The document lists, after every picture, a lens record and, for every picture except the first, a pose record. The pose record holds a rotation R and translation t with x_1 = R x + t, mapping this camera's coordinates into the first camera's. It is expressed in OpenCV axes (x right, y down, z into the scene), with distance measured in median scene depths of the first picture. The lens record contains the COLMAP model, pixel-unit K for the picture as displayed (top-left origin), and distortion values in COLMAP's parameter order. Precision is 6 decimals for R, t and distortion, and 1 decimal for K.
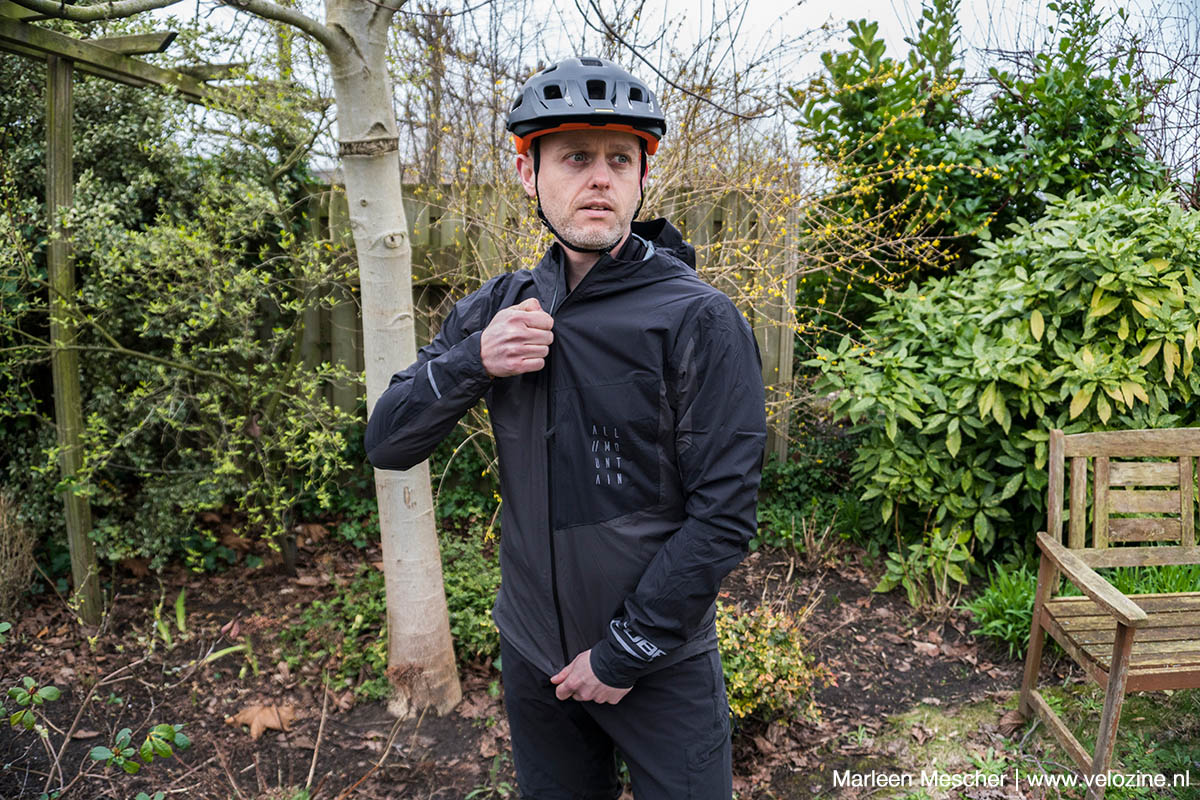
lens RADIAL K [[980.0, 0, 600.0], [0, 980.0, 400.0], [0, 0, 1]] dist [-0.218225, 0.075464]
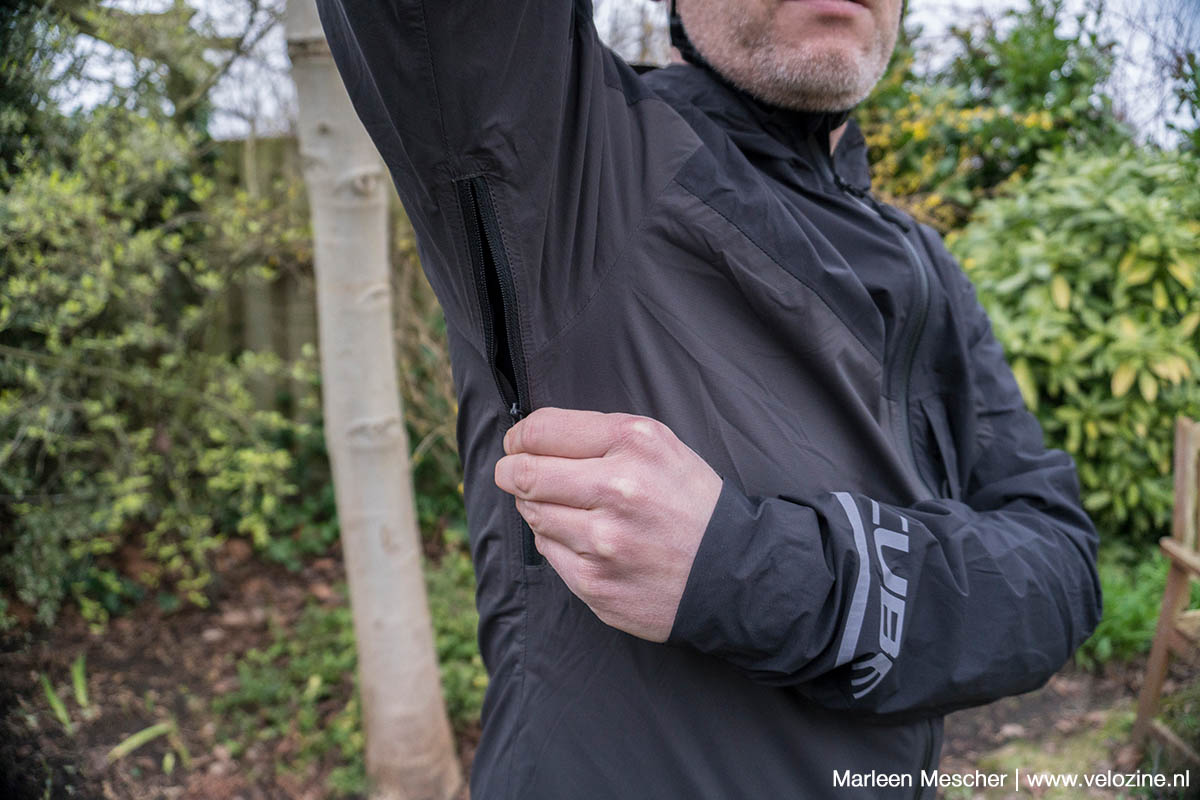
lens RADIAL K [[892.1, 0, 600.0], [0, 892.1, 400.0], [0, 0, 1]] dist [-0.150166, 0.002752]
pose [[0.989244, -0.030905, 0.142974, -0.108396], [0.025156, 0.998808, 0.041840, -0.023119], [-0.144096, -0.037793, 0.988842, 0.258419]]
